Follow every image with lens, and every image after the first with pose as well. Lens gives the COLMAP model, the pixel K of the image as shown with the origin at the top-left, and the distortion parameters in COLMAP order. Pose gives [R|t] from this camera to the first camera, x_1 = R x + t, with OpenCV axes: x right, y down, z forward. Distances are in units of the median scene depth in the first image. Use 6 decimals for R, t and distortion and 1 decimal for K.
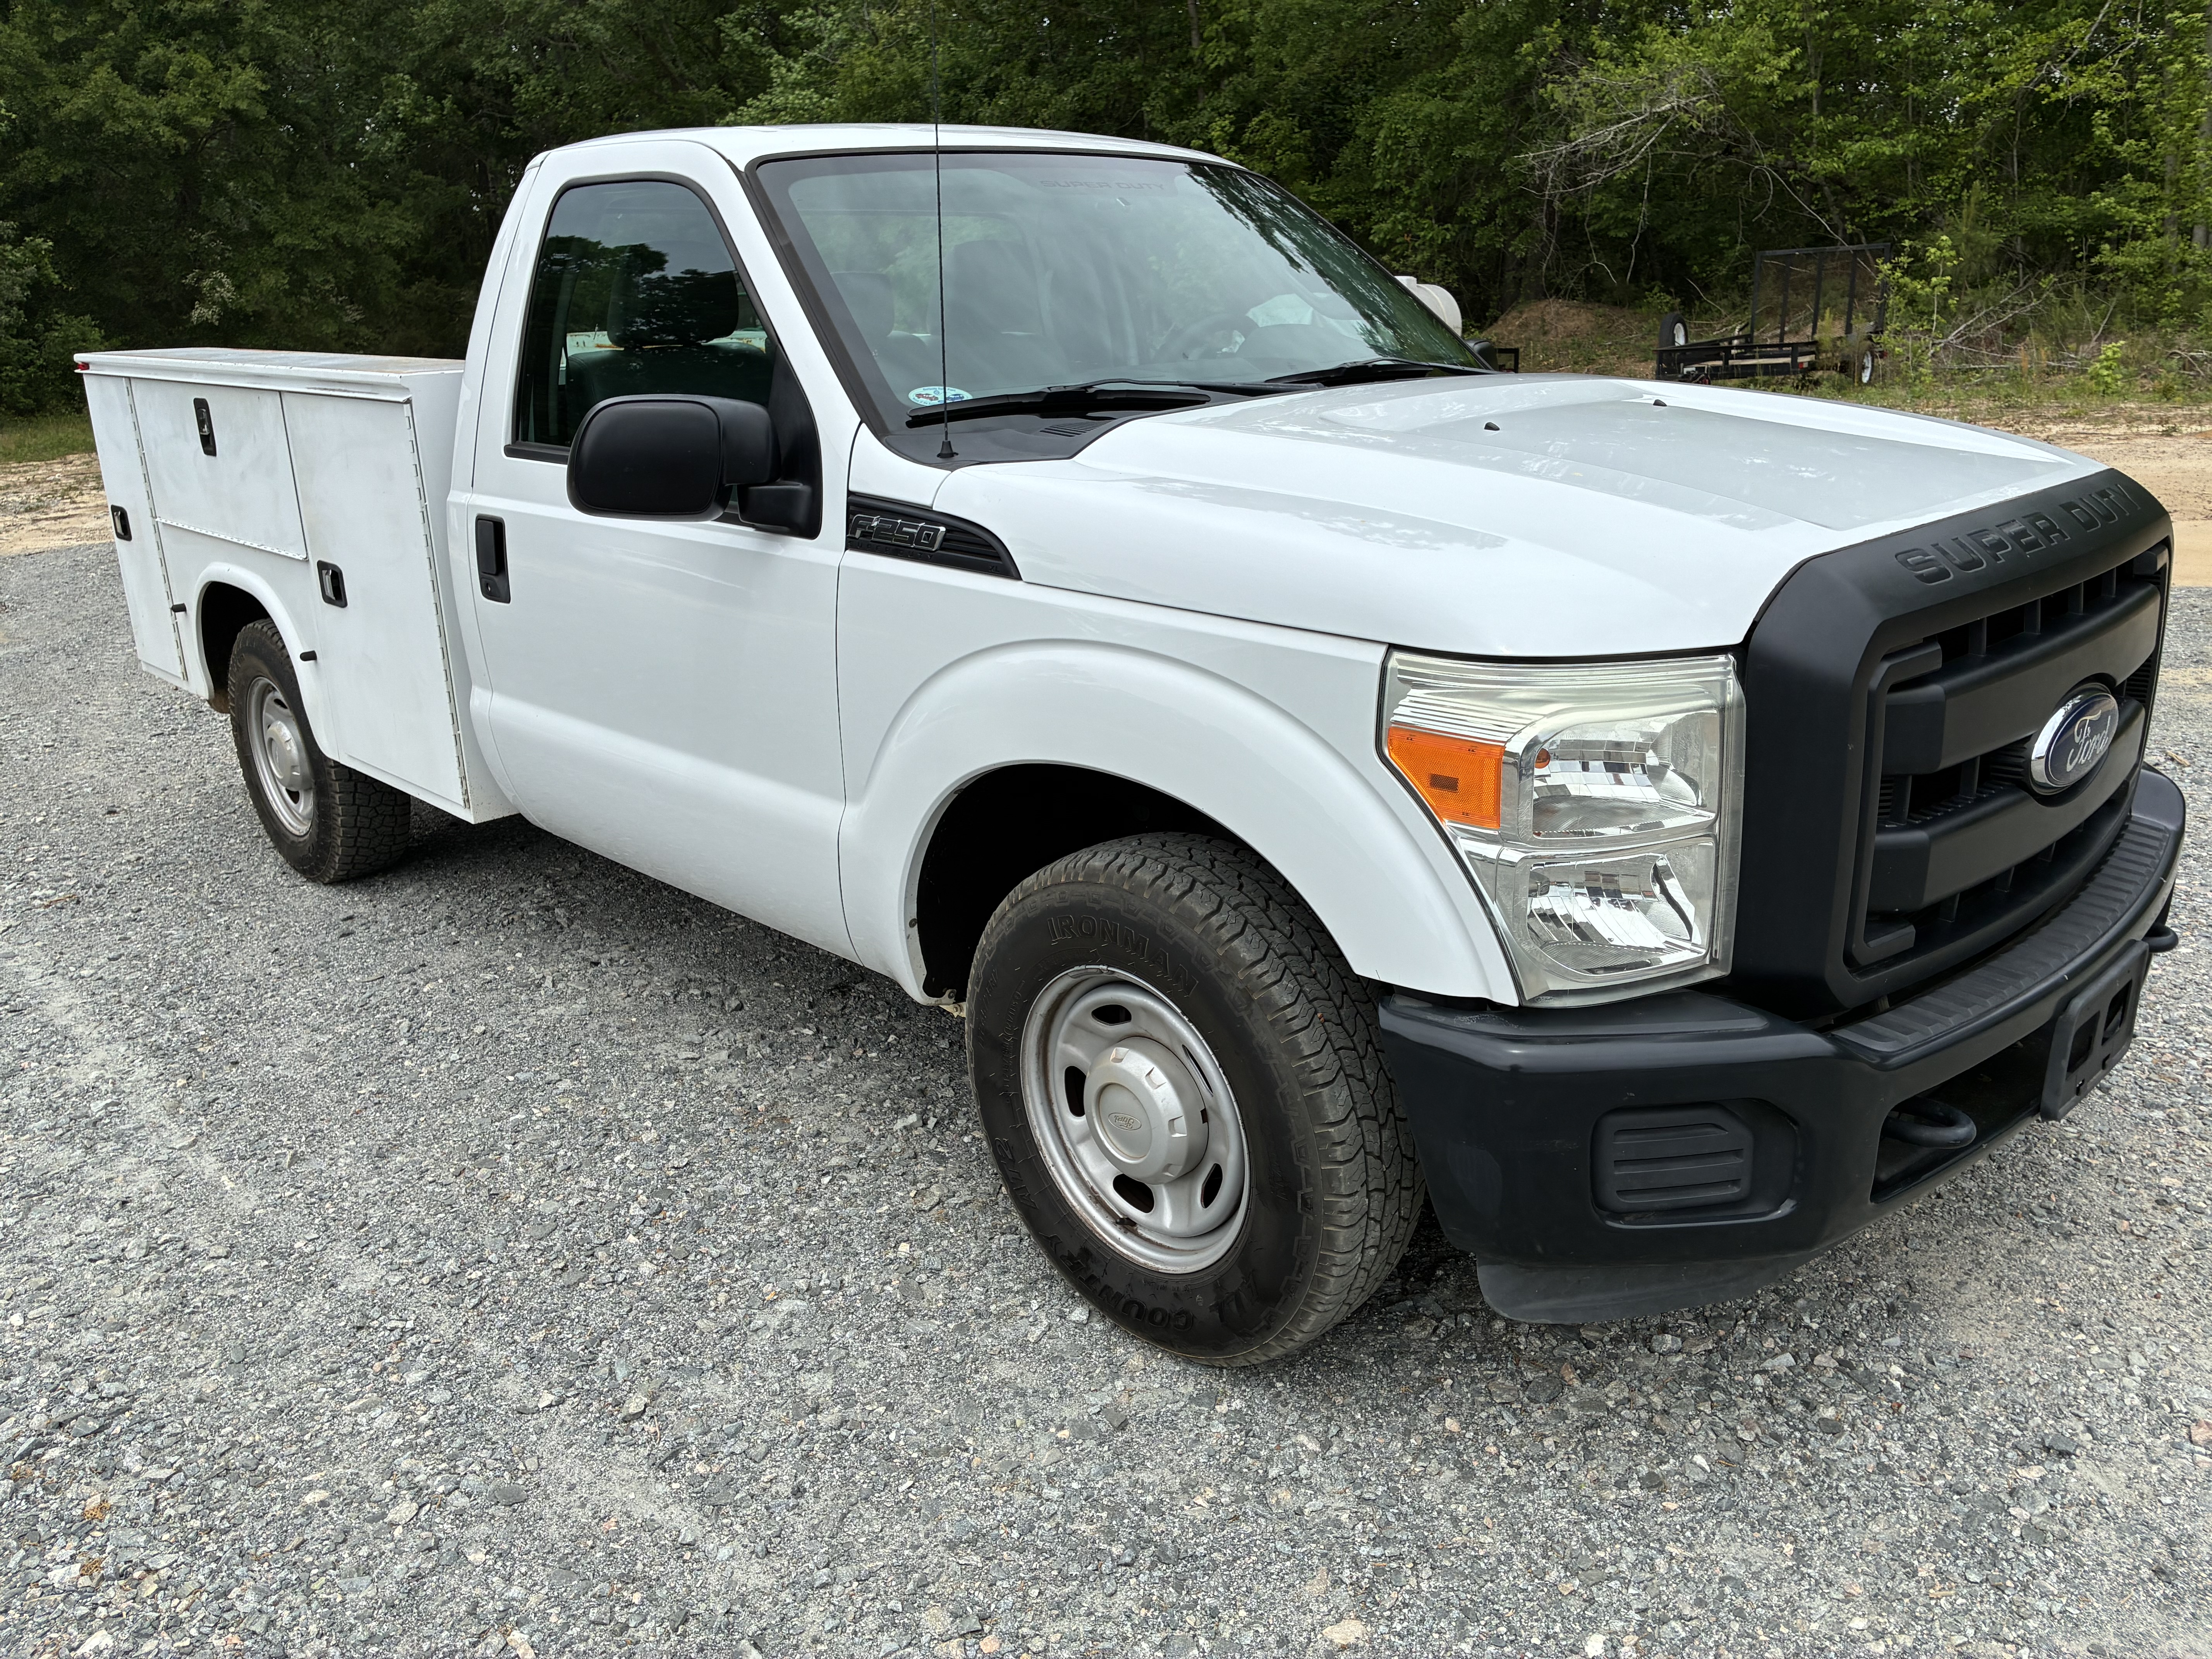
lens RADIAL K [[1656.9, 0, 1106.0], [0, 1656.9, 829.5], [0, 0, 1]] dist [0.078572, -0.109637]
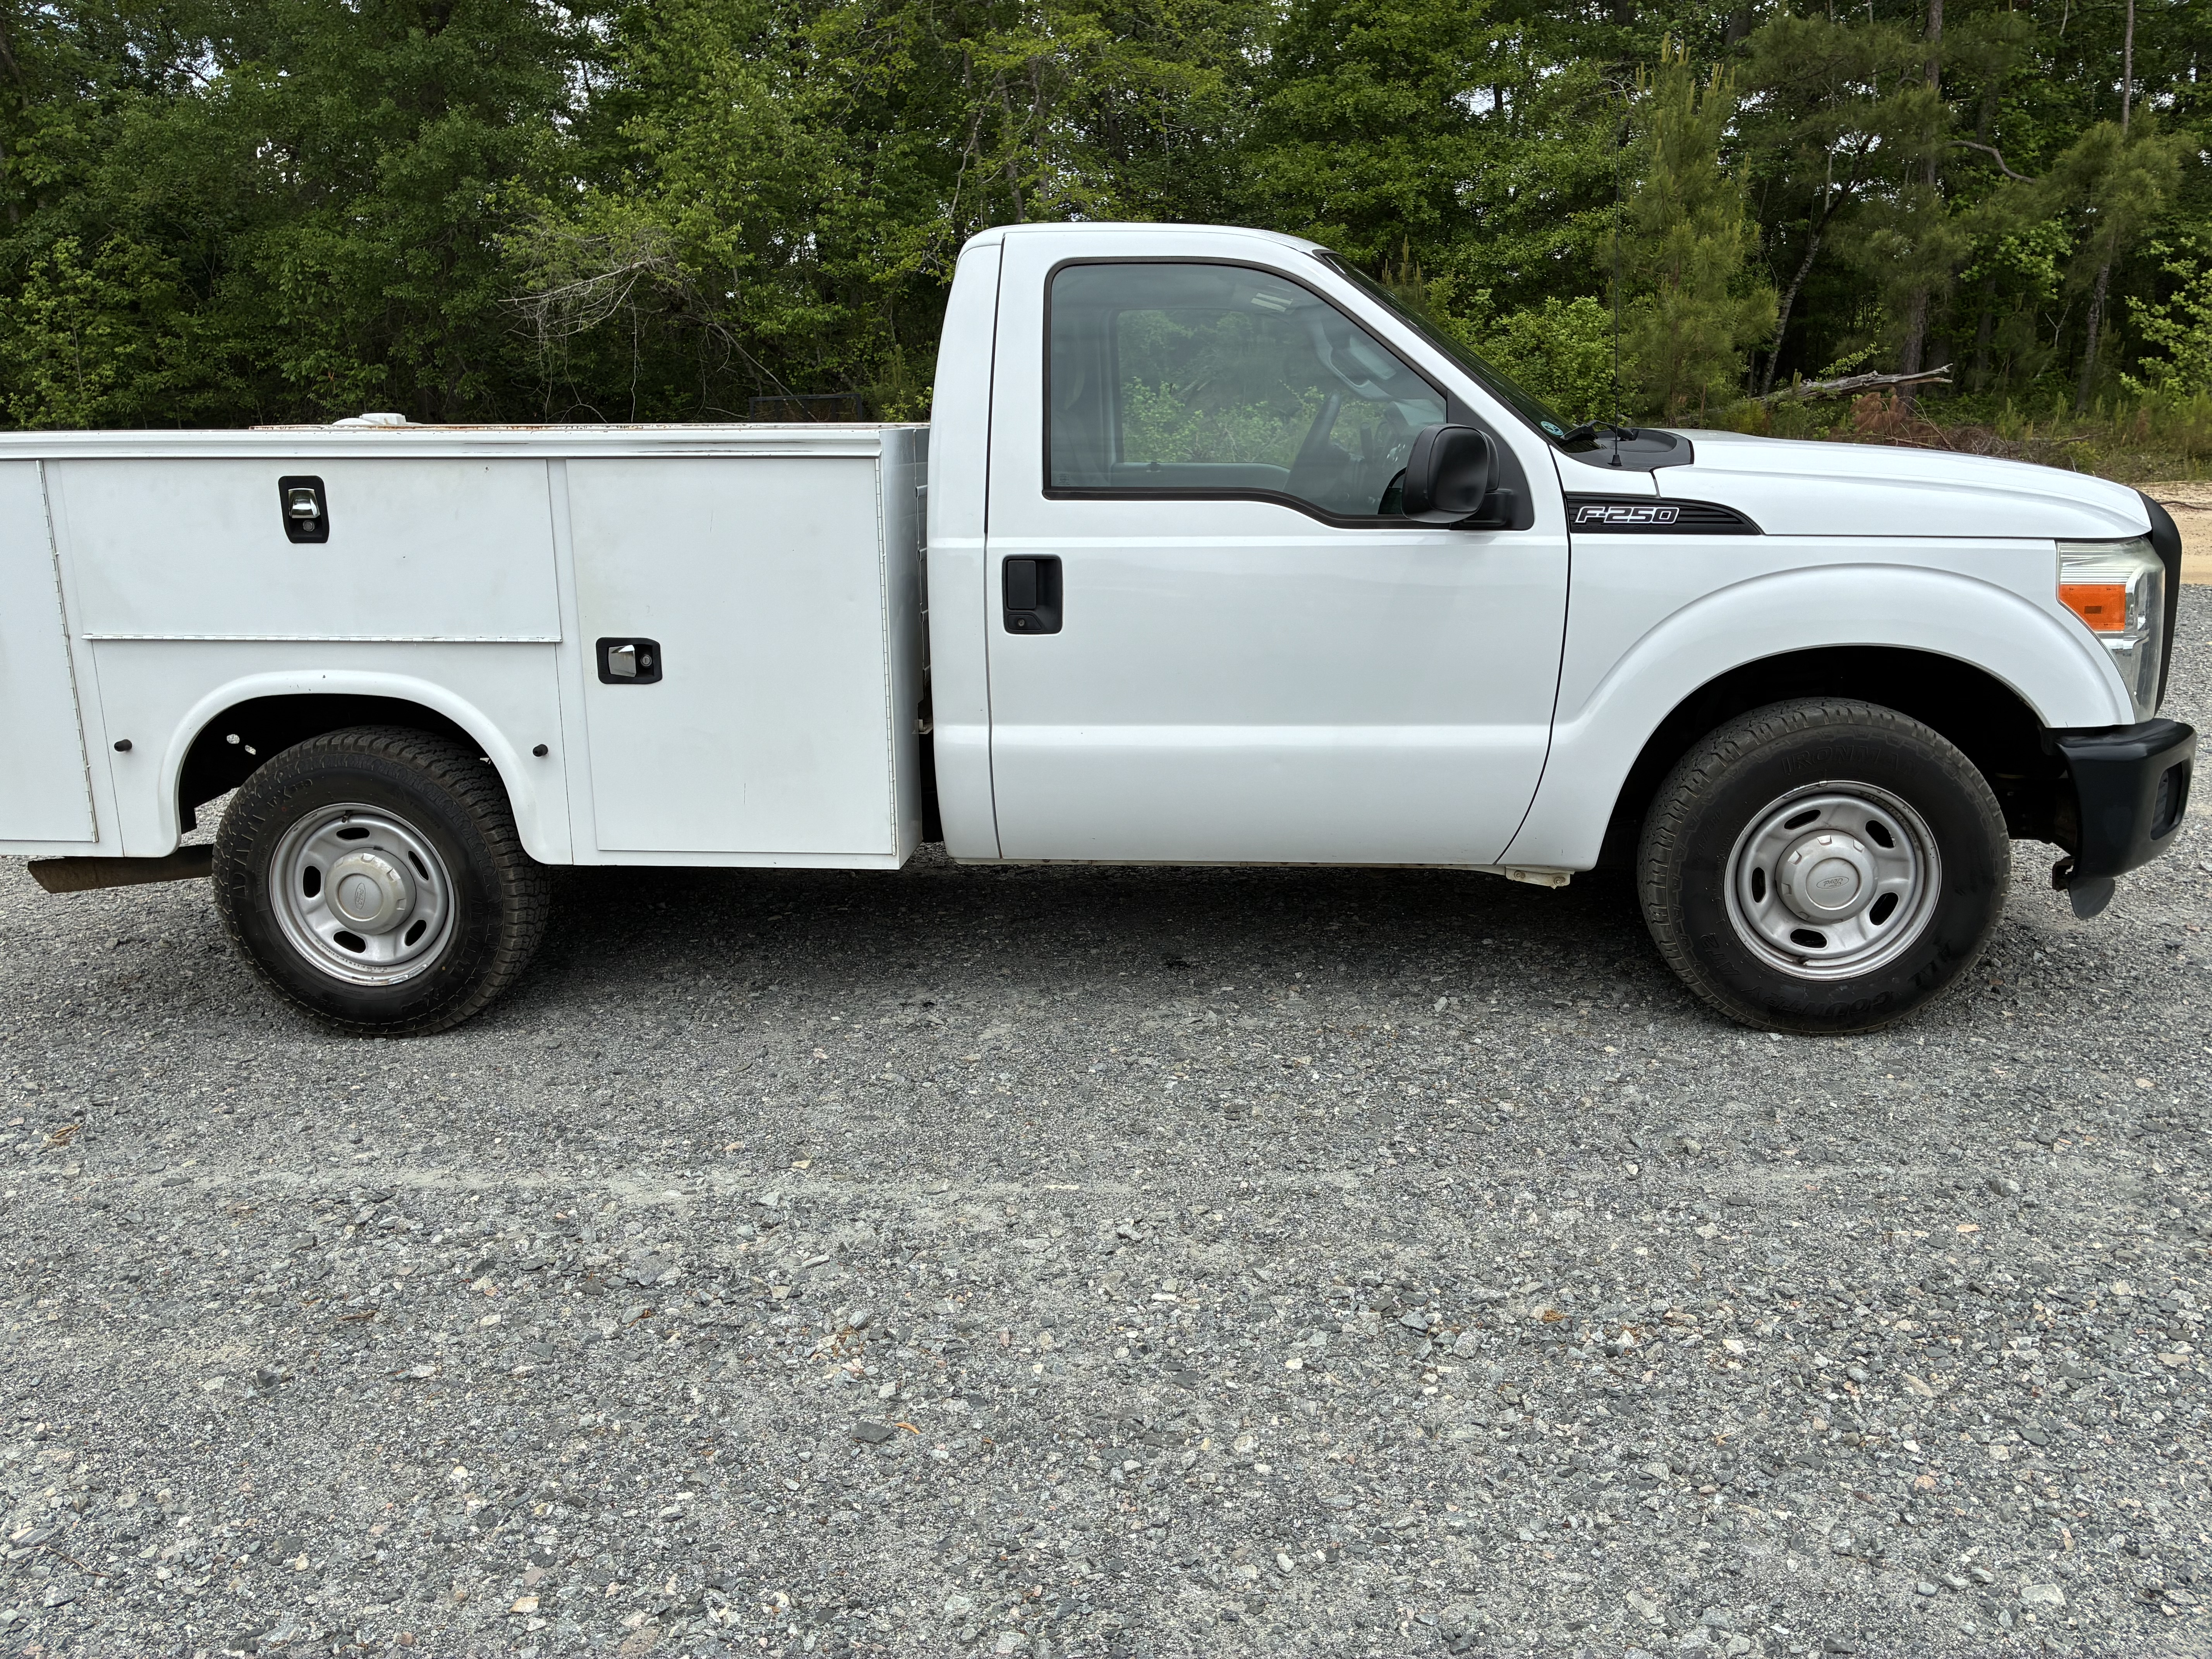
lens RADIAL K [[1656.9, 0, 1106.0], [0, 1656.9, 829.5], [0, 0, 1]] dist [0.078572, -0.109637]
pose [[0.760397, -0.141241, 0.633915, -0.897808], [0.194781, 0.980730, -0.015130, 0.012244], [-0.619562, 0.134979, 0.773255, 0.130726]]
